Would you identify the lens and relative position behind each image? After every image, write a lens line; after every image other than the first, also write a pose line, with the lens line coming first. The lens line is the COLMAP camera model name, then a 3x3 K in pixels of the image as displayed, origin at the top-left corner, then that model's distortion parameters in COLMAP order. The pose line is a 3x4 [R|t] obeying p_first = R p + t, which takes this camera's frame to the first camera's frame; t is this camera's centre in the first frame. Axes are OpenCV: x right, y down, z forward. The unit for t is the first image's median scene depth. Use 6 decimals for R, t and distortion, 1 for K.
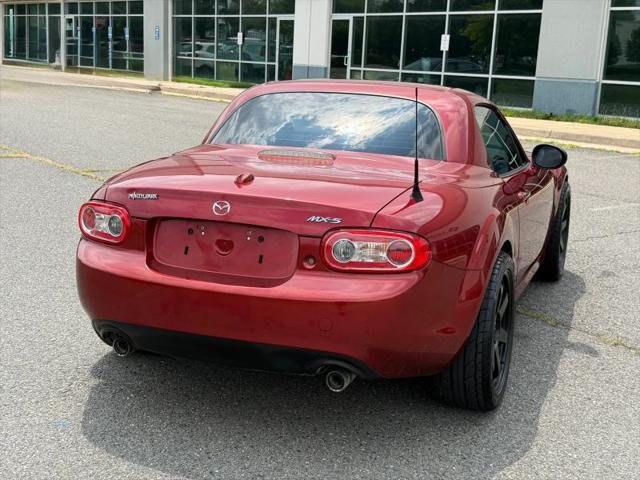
lens RADIAL K [[888.5, 0, 320.0], [0, 888.5, 240.0], [0, 0, 1]] dist [0.204660, -0.532620]
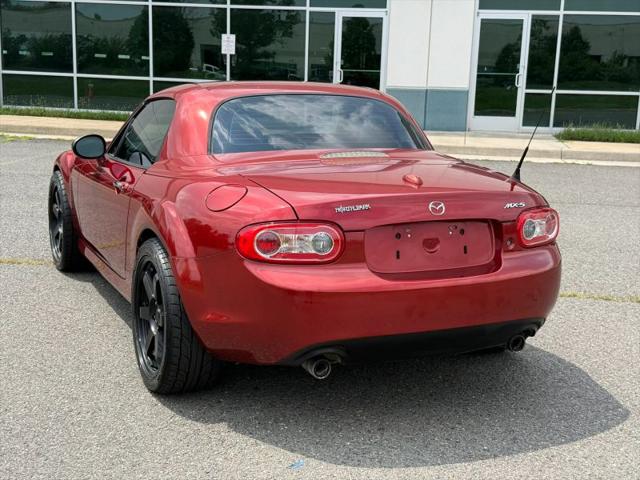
lens RADIAL K [[888.5, 0, 320.0], [0, 888.5, 240.0], [0, 0, 1]] dist [0.204660, -0.532620]
pose [[0.703303, -0.151414, 0.694578, -0.641974], [0.141270, 0.987336, 0.072189, -0.063864], [-0.696712, 0.047352, 0.715787, 0.232223]]
